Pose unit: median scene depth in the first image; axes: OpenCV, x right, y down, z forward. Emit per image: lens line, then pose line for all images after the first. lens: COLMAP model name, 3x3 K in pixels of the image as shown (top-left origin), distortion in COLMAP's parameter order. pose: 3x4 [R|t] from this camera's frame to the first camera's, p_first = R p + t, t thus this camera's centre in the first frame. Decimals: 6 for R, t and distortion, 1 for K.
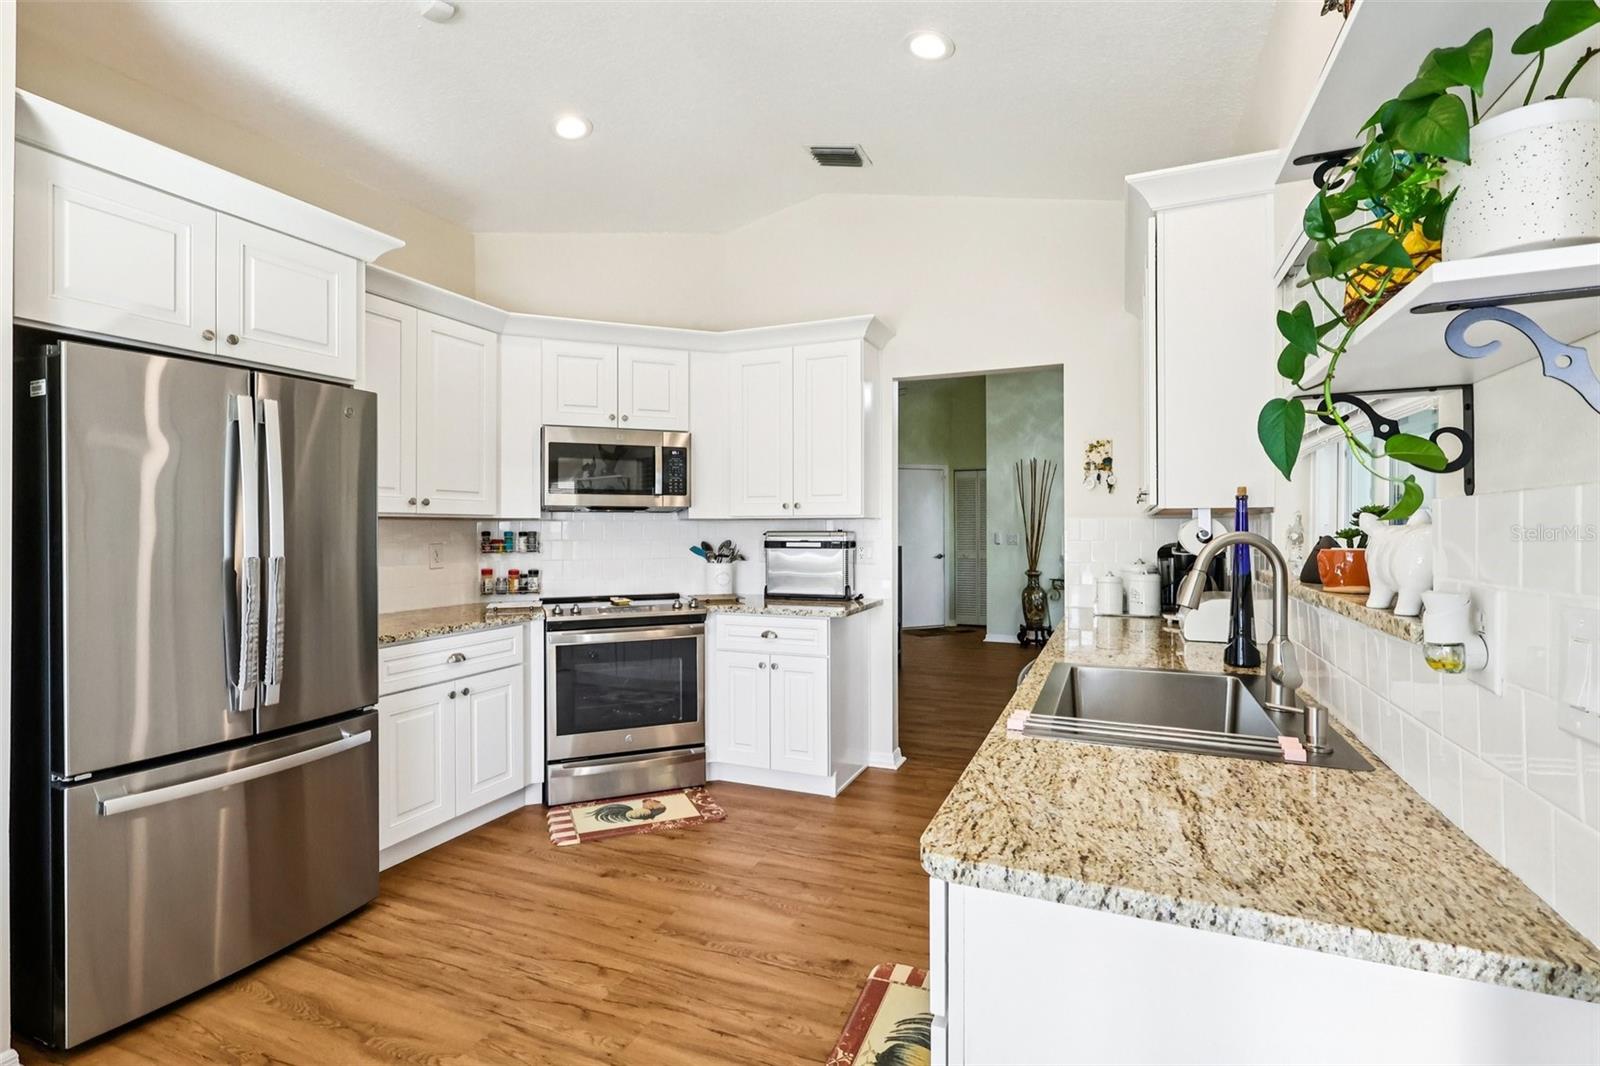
lens RADIAL K [[753.2, 0, 798.7], [0, 753.2, 523.6], [0, 0, 1]] dist [-0.001723, -0.000423]
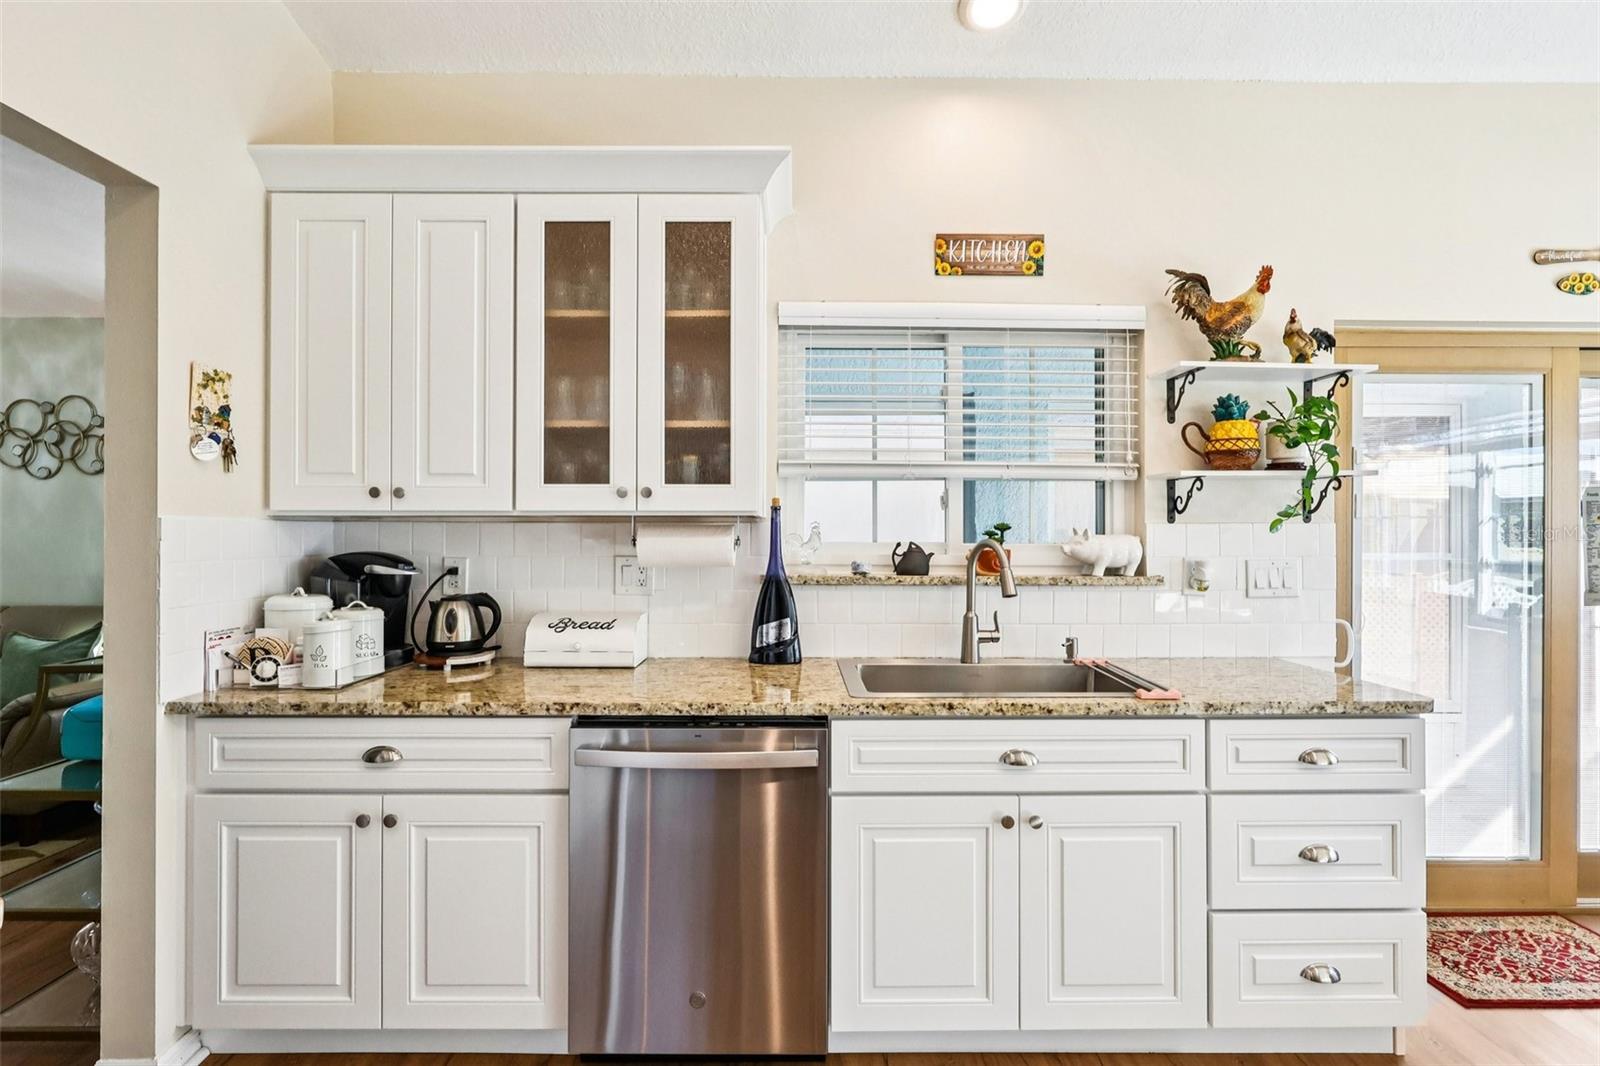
lens RADIAL K [[753.2, 0, 798.7], [0, 753.2, 523.6], [0, 0, 1]] dist [-0.001723, -0.000423]
pose [[-0.394499, 0.014979, 0.918774, -0.285147], [-0.006452, 0.999797, -0.019070, 0.005356], [-0.918874, -0.013451, -0.394322, 0.973231]]
